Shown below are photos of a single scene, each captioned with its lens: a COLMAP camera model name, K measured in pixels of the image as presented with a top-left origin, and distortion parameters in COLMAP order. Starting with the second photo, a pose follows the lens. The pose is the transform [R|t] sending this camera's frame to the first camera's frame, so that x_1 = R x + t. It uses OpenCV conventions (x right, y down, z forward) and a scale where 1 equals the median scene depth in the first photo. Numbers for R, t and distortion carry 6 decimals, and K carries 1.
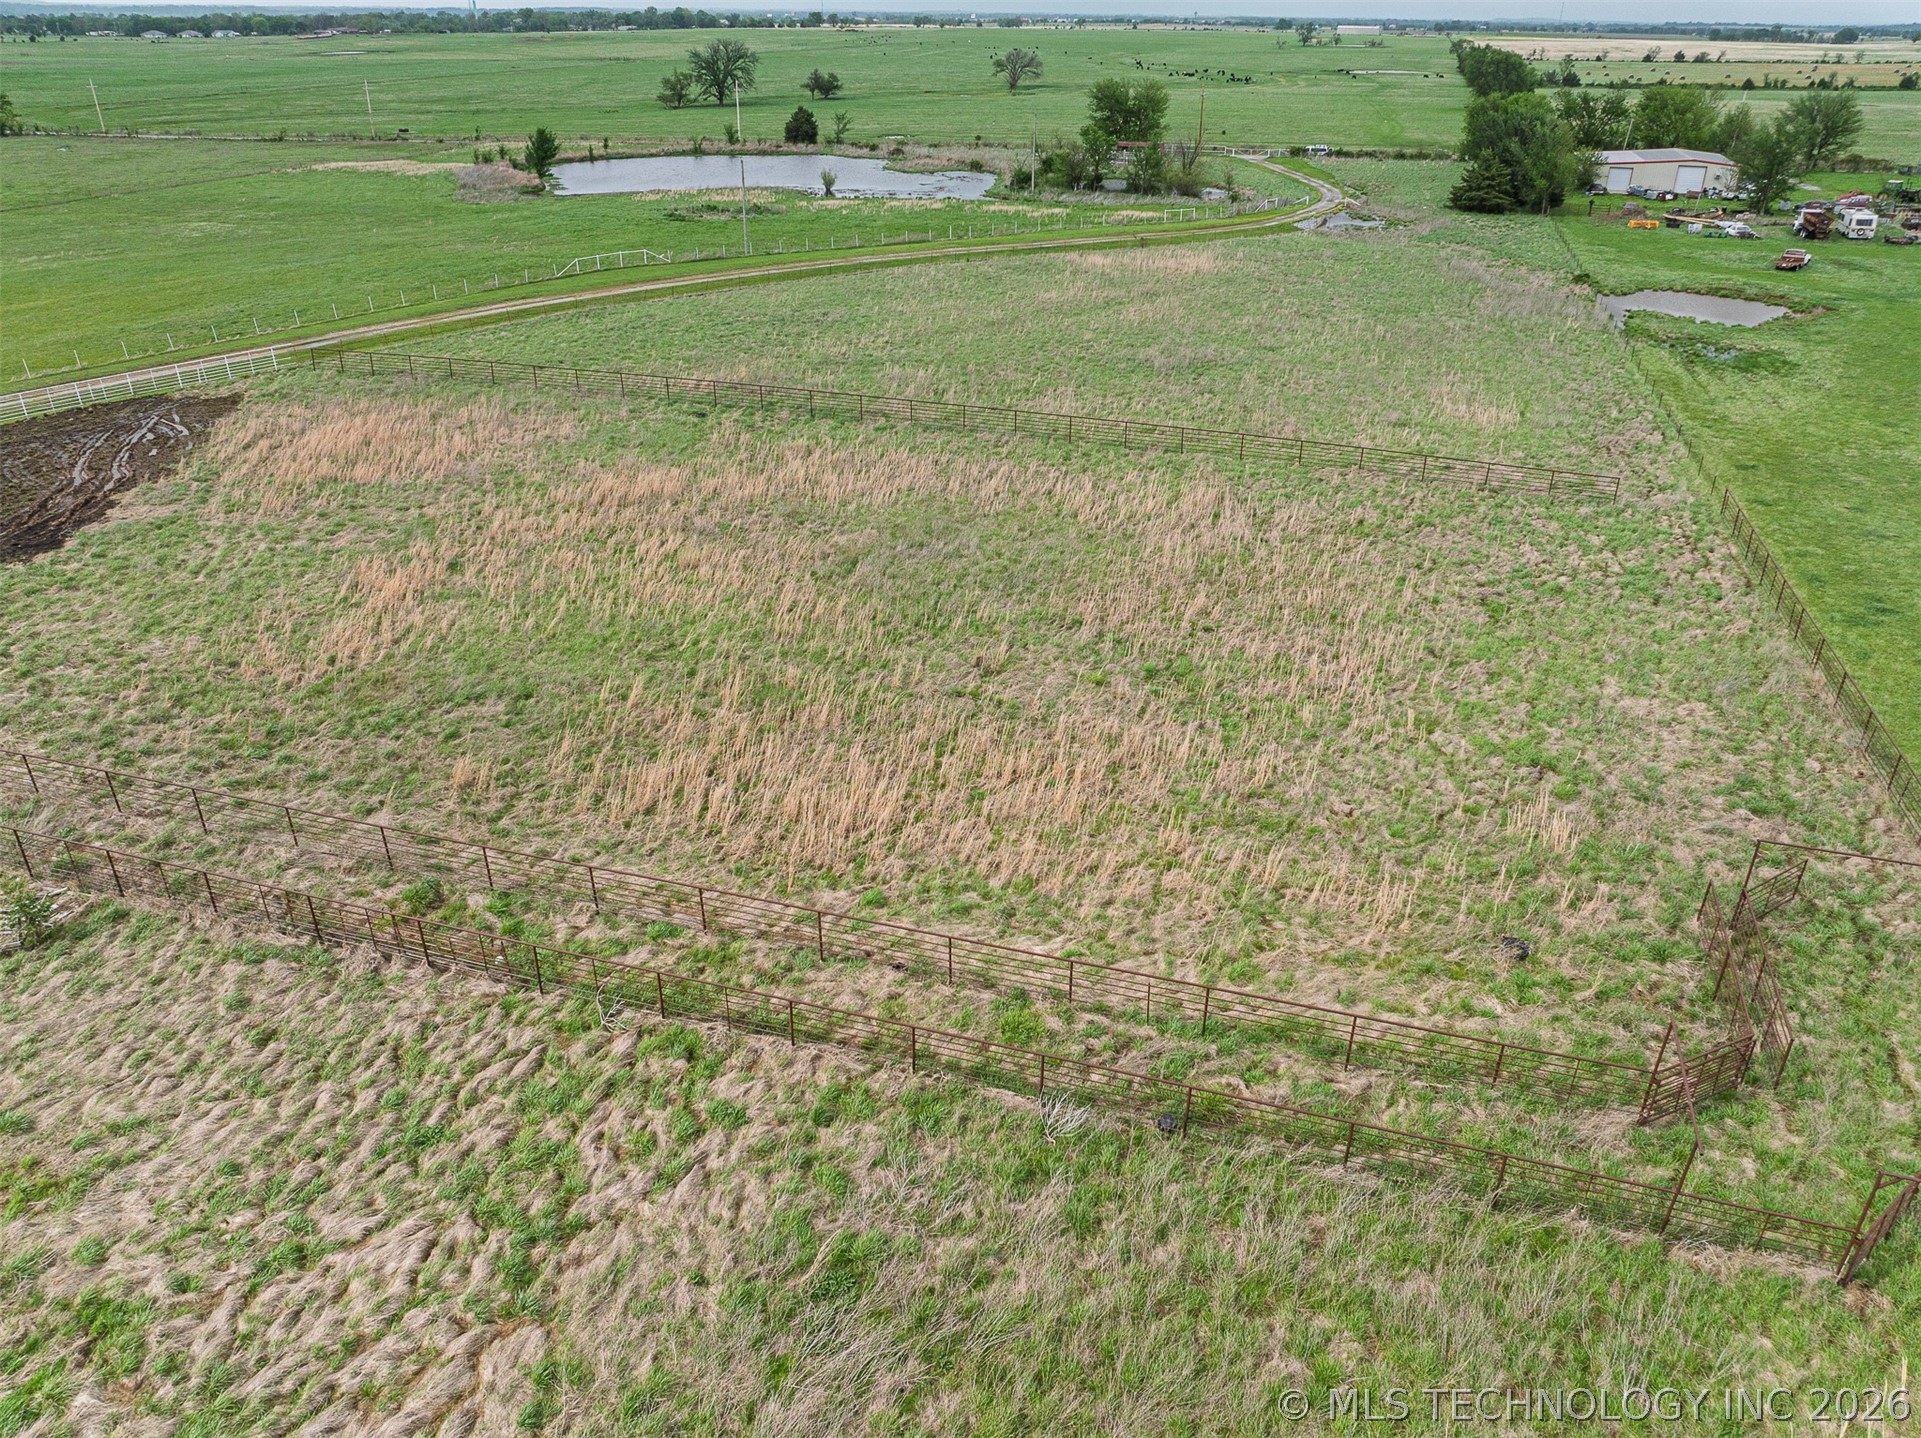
lens RADIAL K [[1349.6, 0, 960.5], [0, 1349.6, 719.0], [0, 0, 1]] dist [-0.040908, 0.005427]
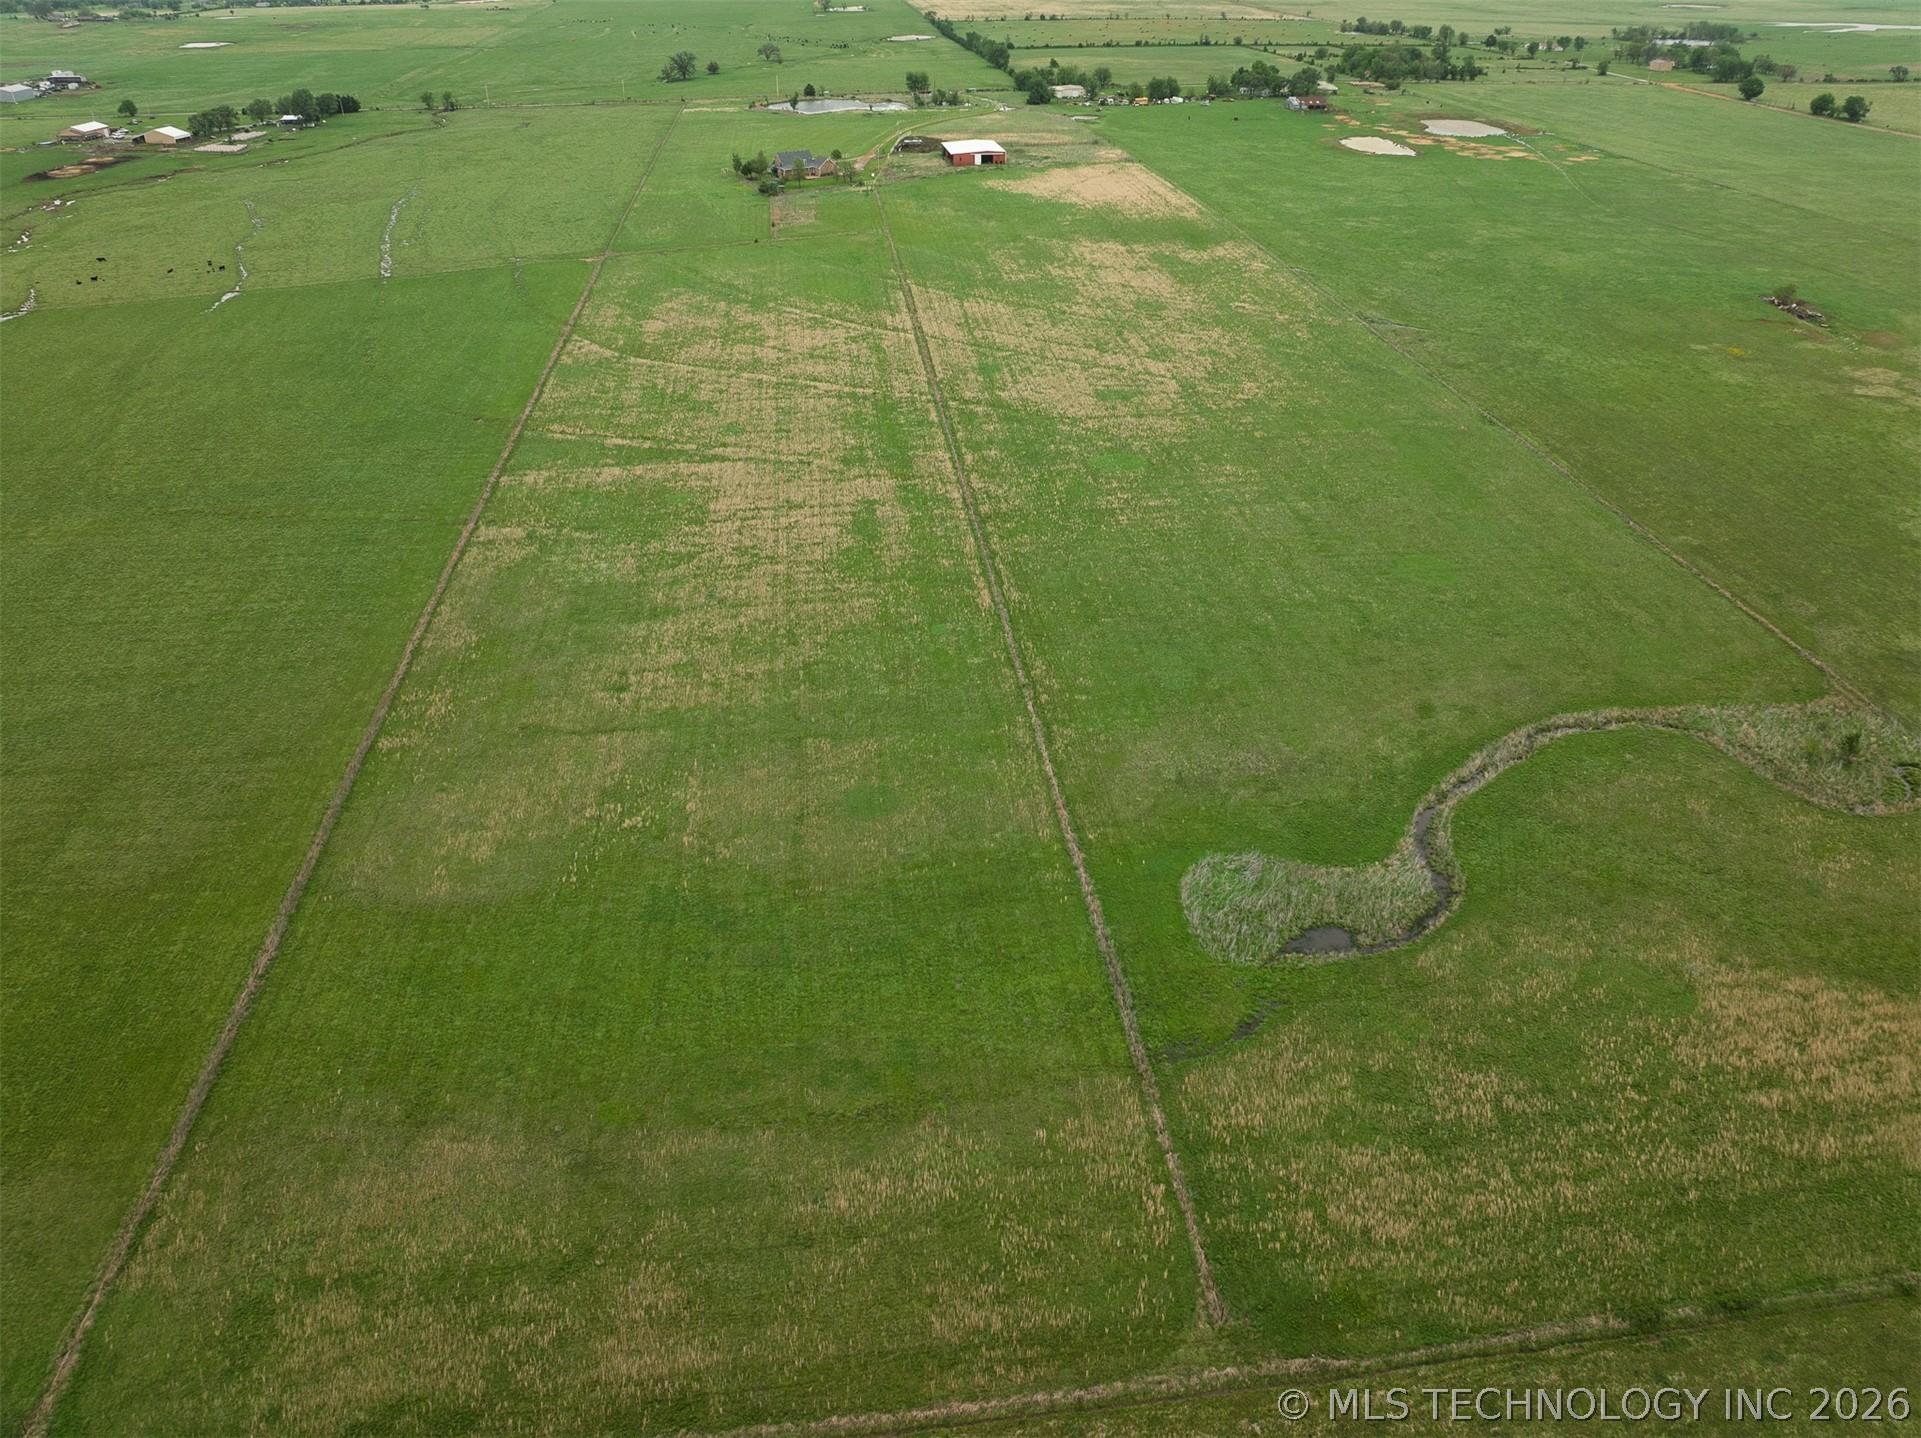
lens RADIAL K [[1349.6, 0, 960.5], [0, 1349.6, 719.0], [0, 0, 1]] dist [-0.040908, 0.005427]
pose [[0.911424, -0.216787, 0.349728, -1.395276], [0.197851, 0.976141, 0.089464, 0.886654], [-0.360778, -0.012345, 0.932570, -2.342072]]
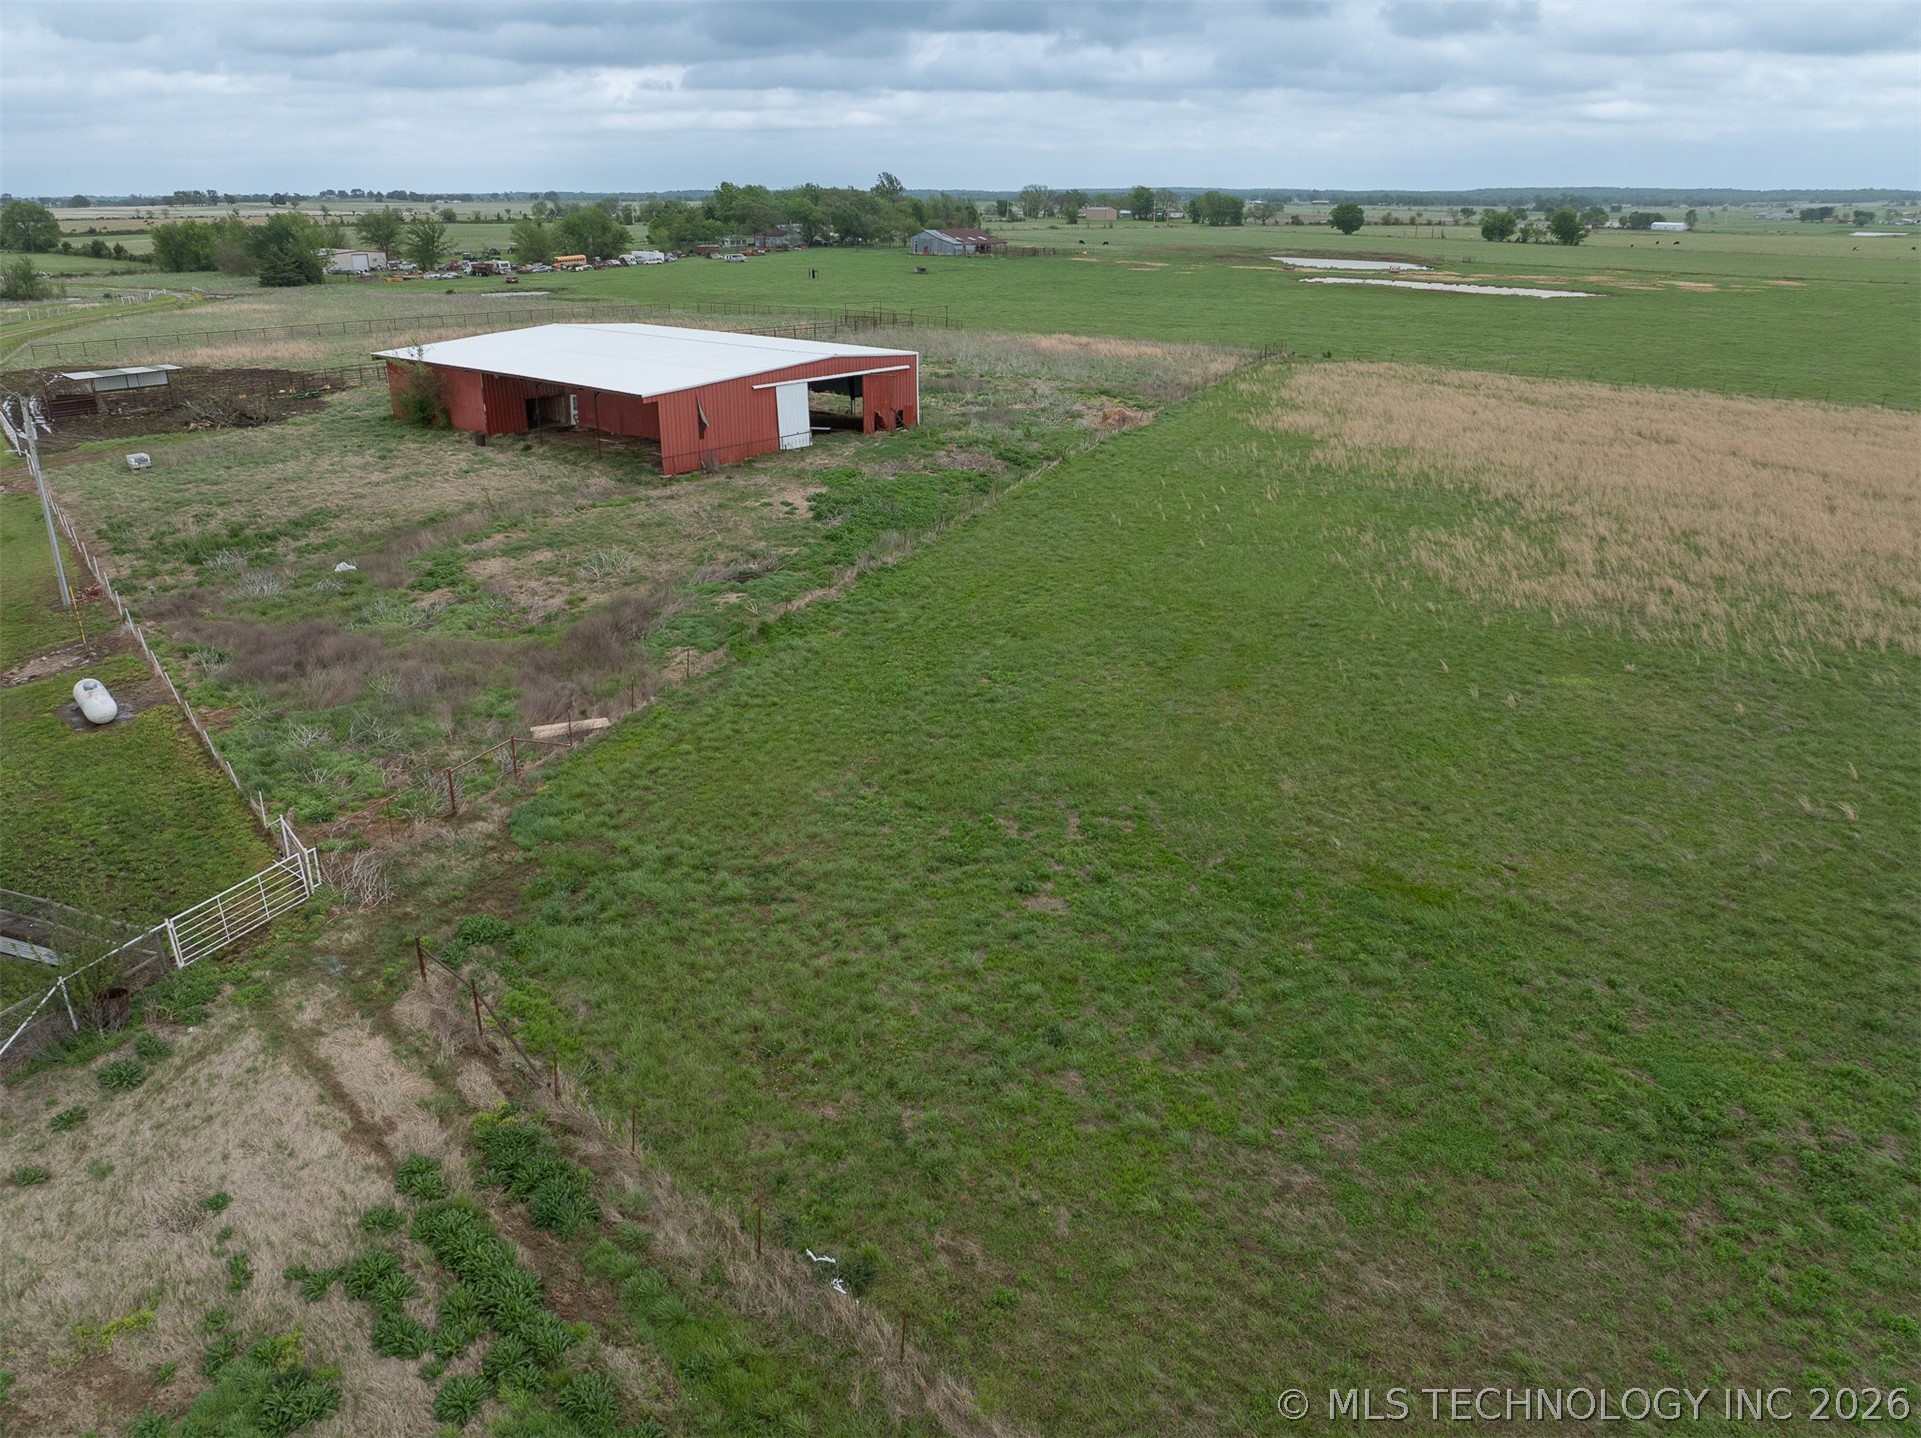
lens RADIAL K [[1341.1, 0, 960.5], [0, 1341.1, 719.0], [0, 0, 1]] dist [-0.054295, 0.030501]
pose [[0.414790, -0.338676, 0.844540, -0.594532], [0.425422, 0.892641, 0.149022, 0.139021], [-0.804342, 0.297473, 0.514338, -0.217987]]
